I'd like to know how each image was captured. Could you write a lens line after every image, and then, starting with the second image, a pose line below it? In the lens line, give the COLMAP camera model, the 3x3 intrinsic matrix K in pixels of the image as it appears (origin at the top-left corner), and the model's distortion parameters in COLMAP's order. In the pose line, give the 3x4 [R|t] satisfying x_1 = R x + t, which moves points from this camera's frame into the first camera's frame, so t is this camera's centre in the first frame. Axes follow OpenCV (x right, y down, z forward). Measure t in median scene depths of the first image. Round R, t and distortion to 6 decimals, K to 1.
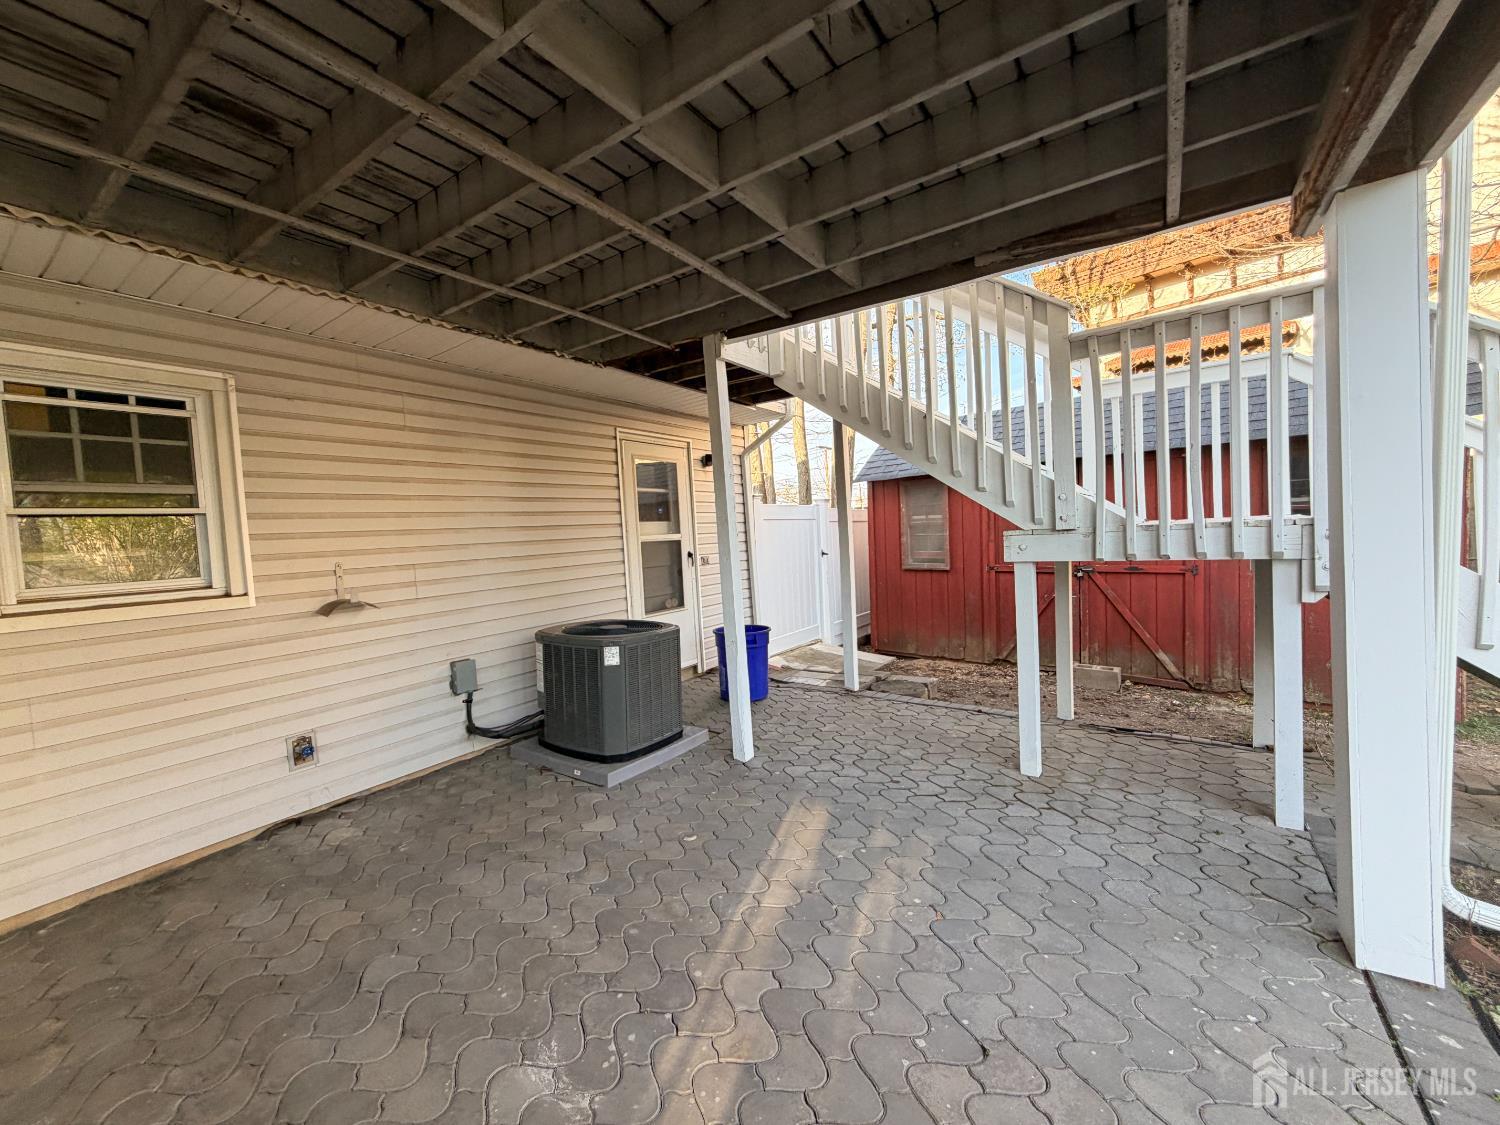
lens RADIAL K [[604.0, 0, 742.3], [0, 604.0, 562.9], [0, 0, 1]] dist [0.000590, 0.000005]
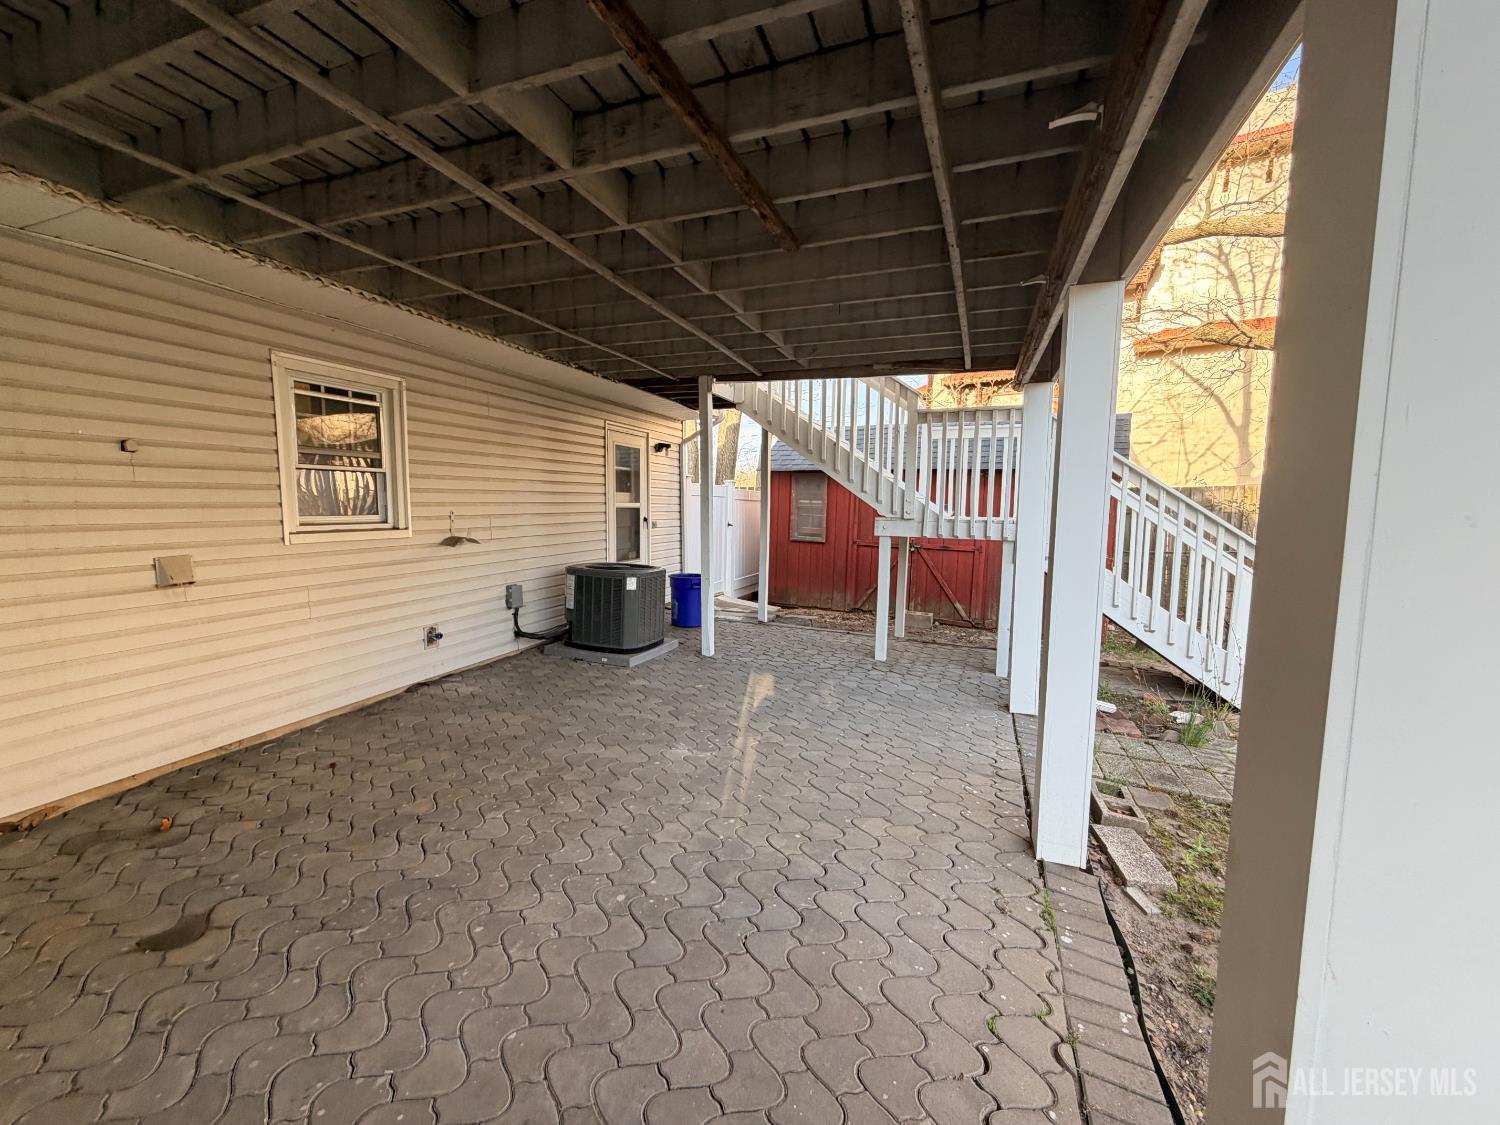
lens RADIAL K [[604.0, 0, 742.3], [0, 604.0, 562.9], [0, 0, 1]] dist [0.000590, 0.000005]
pose [[0.970169, 0.044458, 0.238318, -0.307736], [-0.055872, 0.997581, 0.041351, 0.023907], [-0.235903, -0.053433, 0.970307, -0.529734]]
